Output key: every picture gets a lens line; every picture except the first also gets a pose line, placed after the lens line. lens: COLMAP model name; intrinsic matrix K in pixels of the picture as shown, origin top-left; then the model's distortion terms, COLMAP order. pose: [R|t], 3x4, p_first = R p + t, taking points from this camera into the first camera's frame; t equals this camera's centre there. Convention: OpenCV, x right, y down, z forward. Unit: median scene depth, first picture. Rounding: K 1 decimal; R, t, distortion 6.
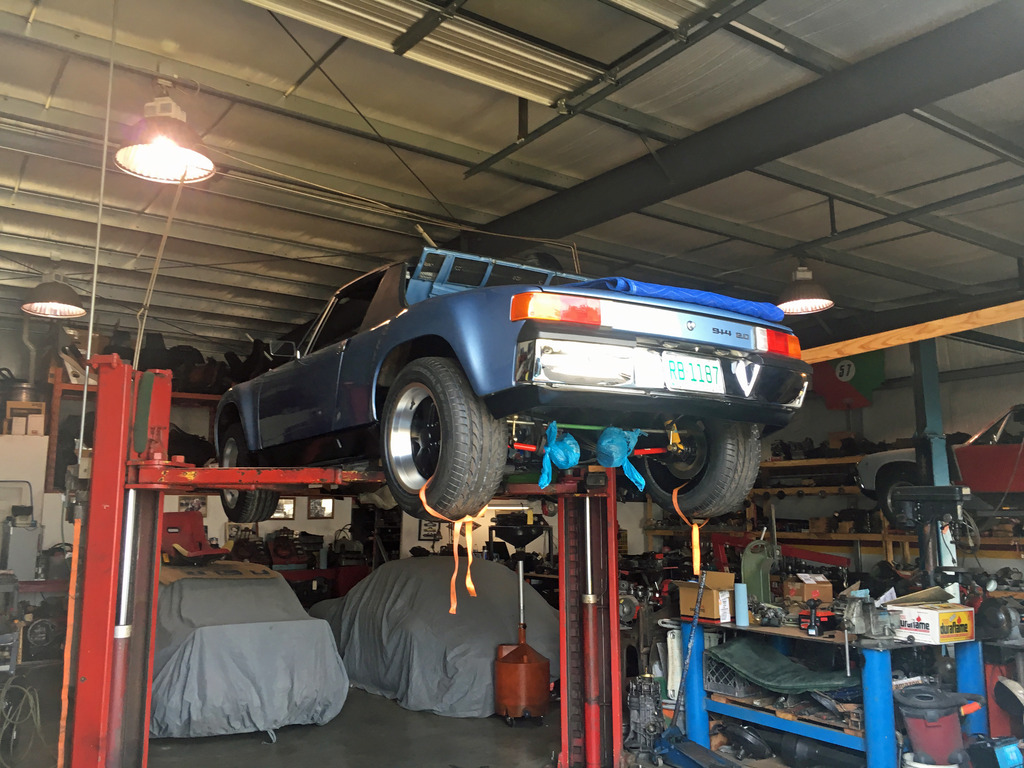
lens RADIAL K [[871.5, 0, 515.1], [0, 871.5, 387.6], [0, 0, 1]] dist [0.101158, -0.134471]
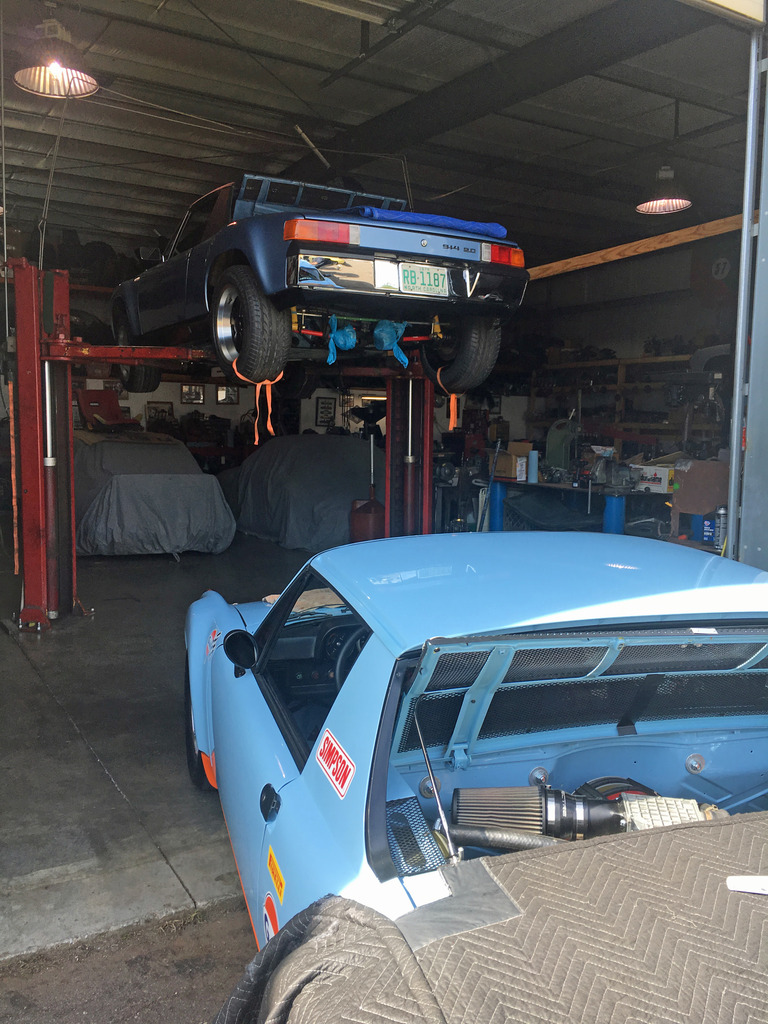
lens RADIAL K [[871.5, 0, 384.0], [0, 871.5, 512.0], [0, 0, 1]] dist [0.101158, -0.134471]
pose [[0.997223, 0.025208, -0.070080, 0.136360], [-0.006741, 0.967664, 0.252153, -0.005274], [0.074170, -0.250980, 0.965147, -0.244776]]
